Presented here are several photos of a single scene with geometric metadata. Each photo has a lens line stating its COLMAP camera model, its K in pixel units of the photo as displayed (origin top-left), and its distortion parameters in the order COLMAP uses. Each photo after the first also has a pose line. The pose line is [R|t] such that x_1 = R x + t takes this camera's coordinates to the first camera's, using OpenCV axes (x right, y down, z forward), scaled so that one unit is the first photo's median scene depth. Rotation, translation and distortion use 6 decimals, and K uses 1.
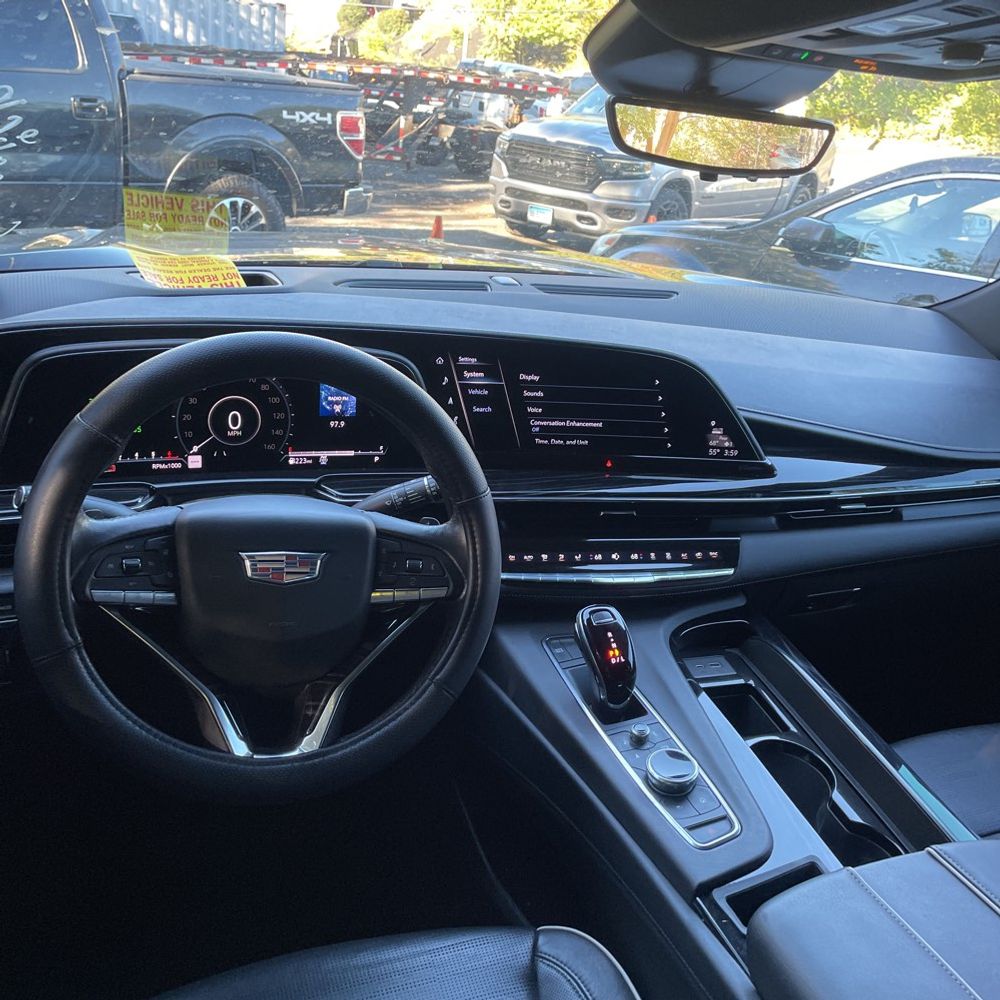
lens RADIAL K [[1008.3, 0, 533.3], [0, 1008.3, 511.8], [0, 0, 1]] dist [0.037336, 0.000000]
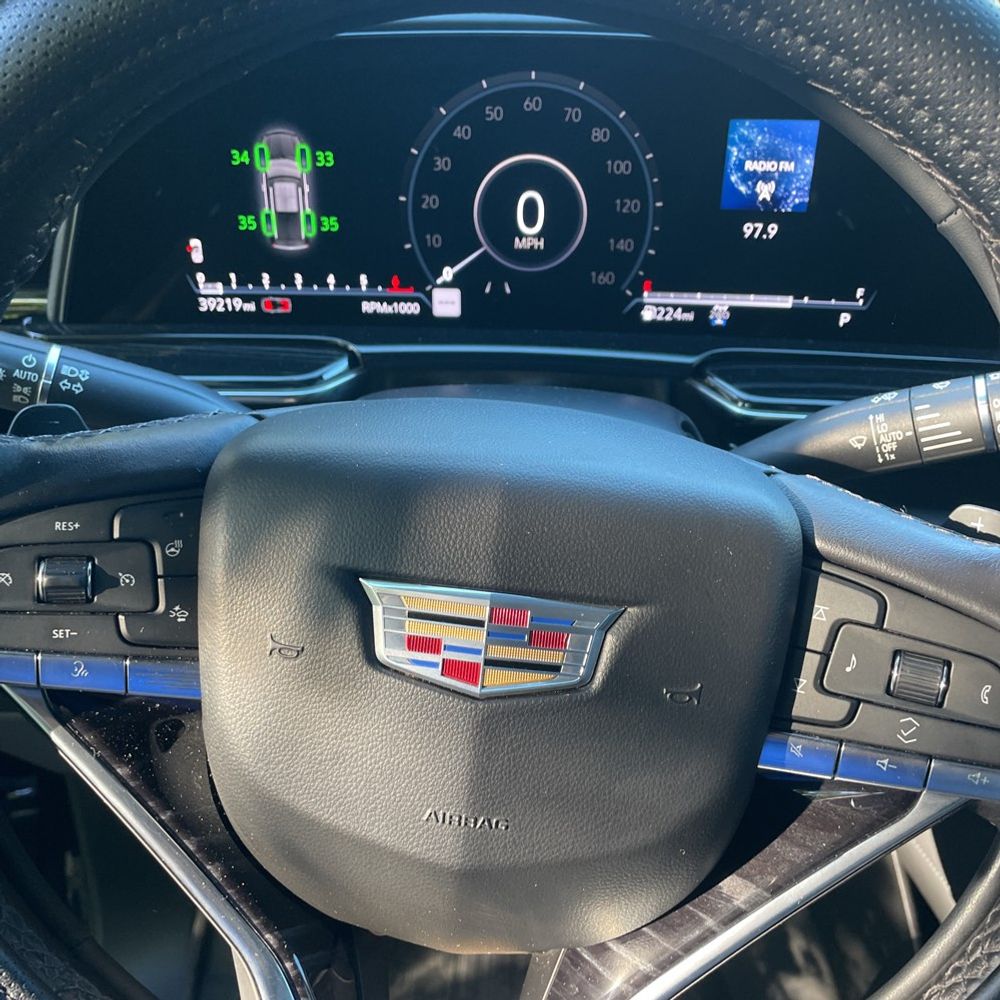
lens RADIAL K [[1008.3, 0, 501.8], [0, 1008.3, 500.1], [0, 0, 1]] dist [0.037336, 0.000000]
pose [[0.893666, 0.132869, -0.428610, -0.096277], [-0.084328, 0.987867, 0.130412, -0.021770], [0.440738, -0.080401, 0.894028, 0.579492]]
